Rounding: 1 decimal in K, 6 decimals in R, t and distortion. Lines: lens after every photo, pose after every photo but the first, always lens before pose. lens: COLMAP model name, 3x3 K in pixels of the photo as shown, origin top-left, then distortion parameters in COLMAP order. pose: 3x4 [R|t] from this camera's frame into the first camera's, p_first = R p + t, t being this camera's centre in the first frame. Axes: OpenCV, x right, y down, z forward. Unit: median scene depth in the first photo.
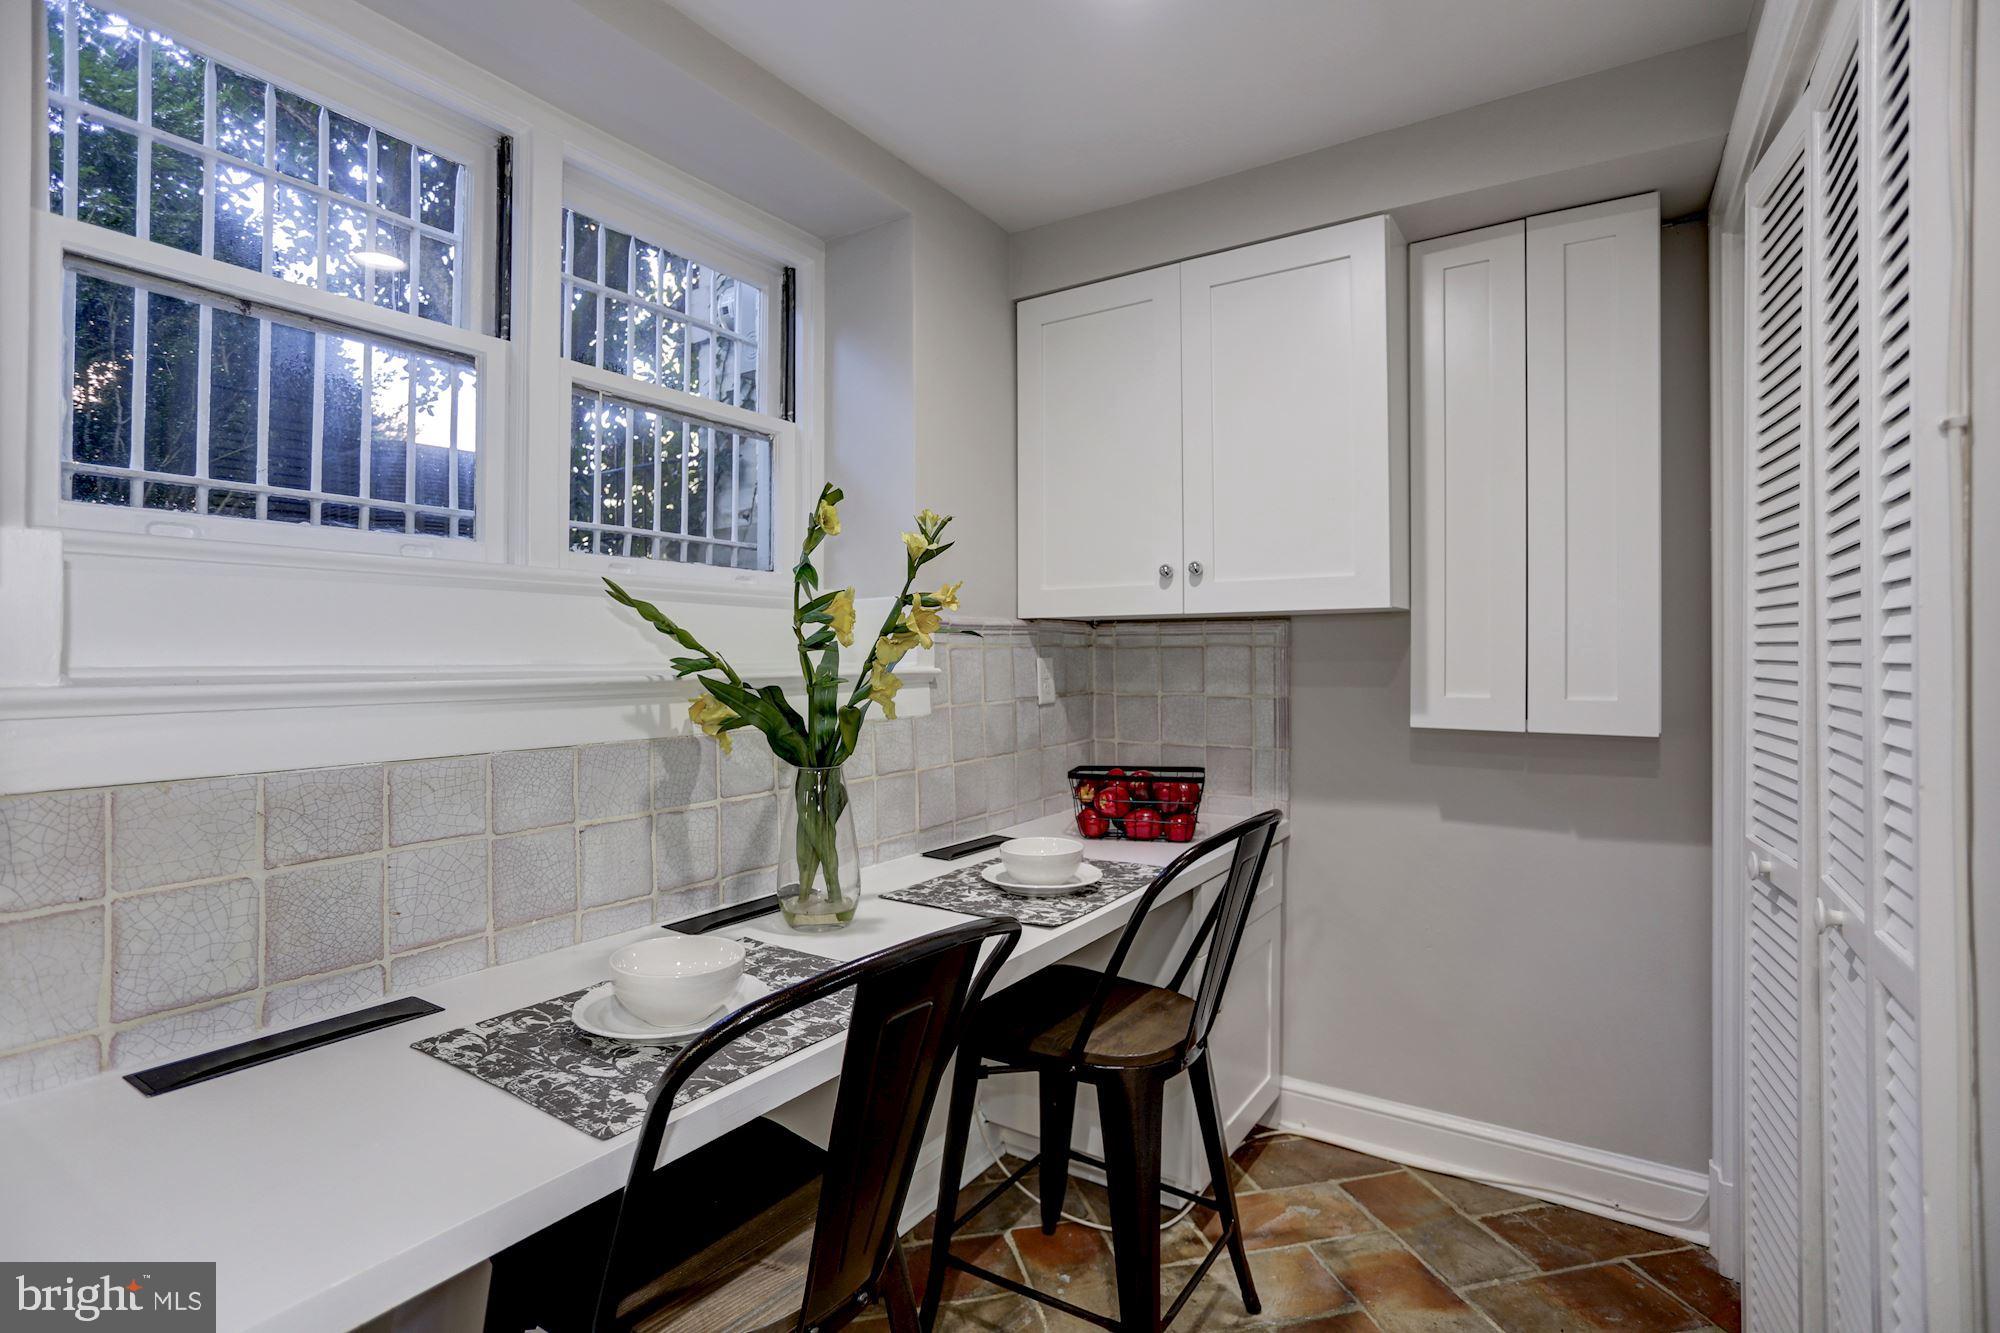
lens RADIAL K [[997.4, 0, 1000.0], [0, 997.4, 666.5], [0, 0, 1]] dist [0.000162, 0.000256]
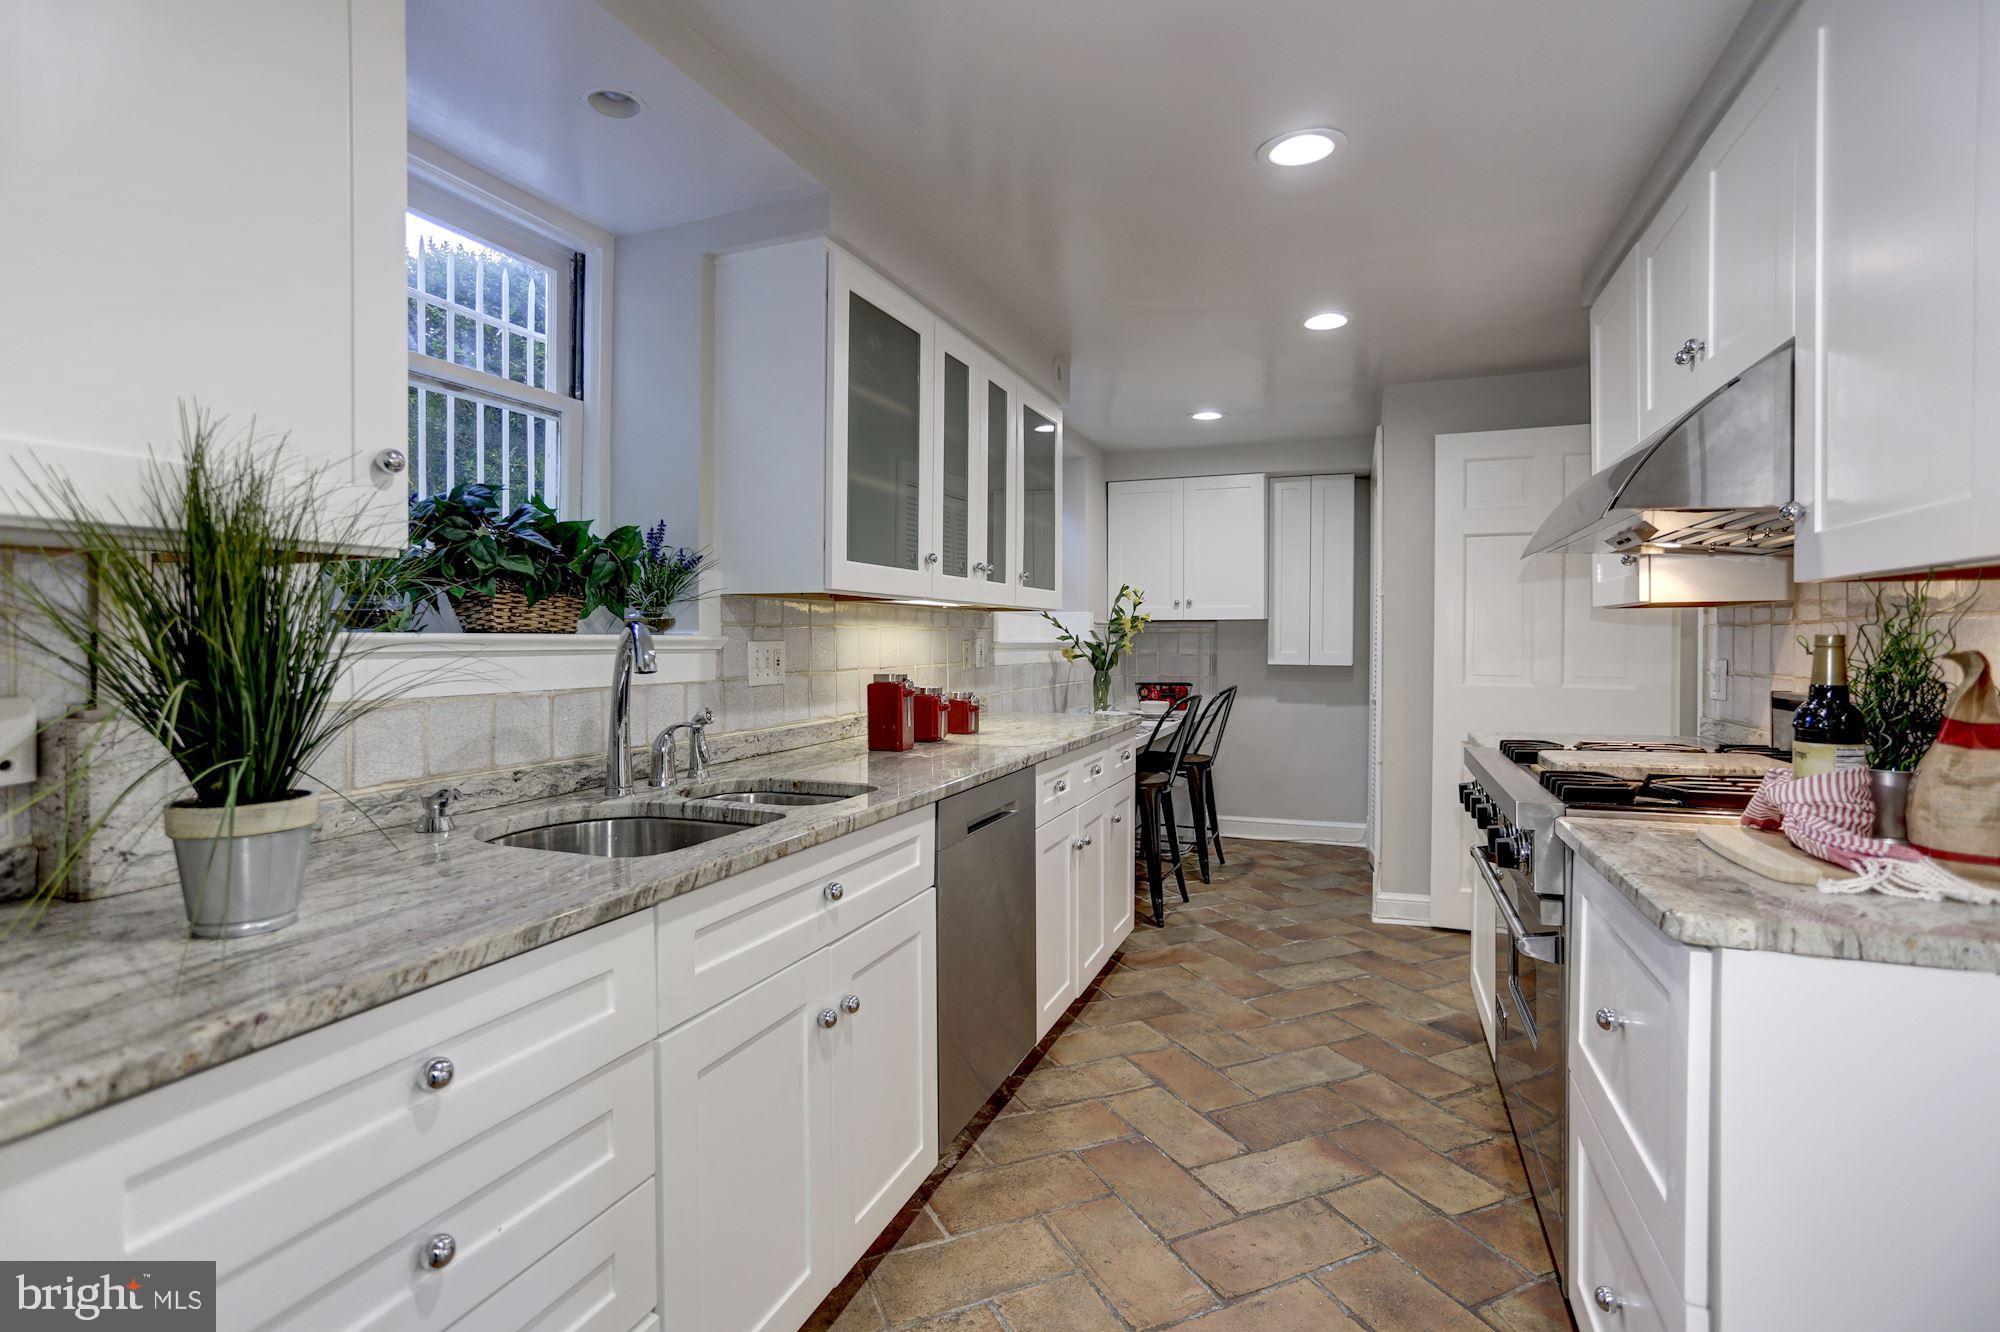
lens RADIAL K [[940.8, 0, 1000.0], [0, 940.8, 666.0], [0, 0, 1]] dist [-0.000706, -0.000039]
pose [[0.977119, -0.000999, 0.212691, -0.818037], [-0.002471, 0.999868, 0.016048, 0.028035], [-0.212679, -0.016207, 0.976988, -1.293755]]
